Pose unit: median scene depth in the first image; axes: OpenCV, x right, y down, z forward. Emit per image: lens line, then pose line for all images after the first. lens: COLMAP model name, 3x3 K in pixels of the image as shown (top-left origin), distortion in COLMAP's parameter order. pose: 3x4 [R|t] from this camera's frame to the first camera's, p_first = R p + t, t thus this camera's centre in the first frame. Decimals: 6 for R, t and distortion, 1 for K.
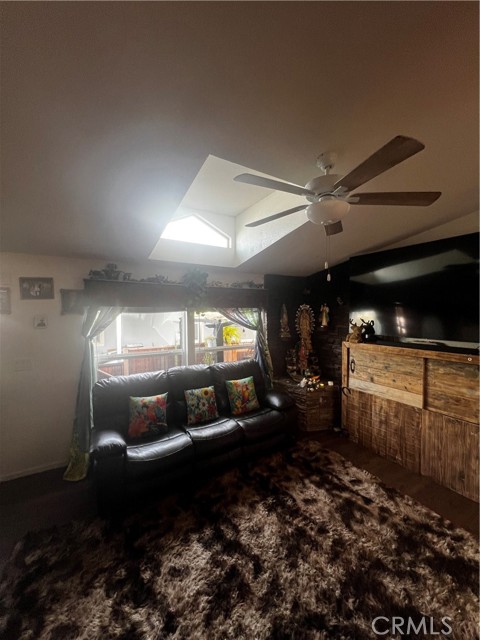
lens RADIAL K [[258.5, 0, 240.4], [0, 258.5, 320.7], [0, 0, 1]] dist [-0.000810, -0.000250]
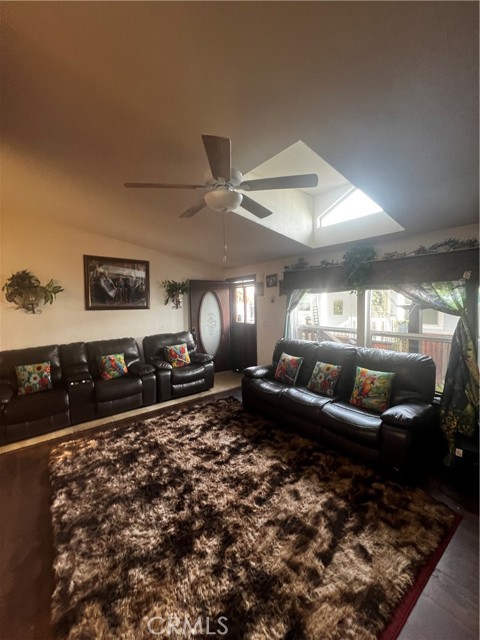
lens RADIAL K [[256.5, 0, 240.2], [0, 256.5, 319.1], [0, 0, 1]] dist [-0.001609, 0.000583]
pose [[0.115360, 0.076184, -0.990398, 1.165504], [-0.010860, 0.997092, 0.075434, 0.005063], [0.993264, 0.002053, 0.115852, 0.731778]]
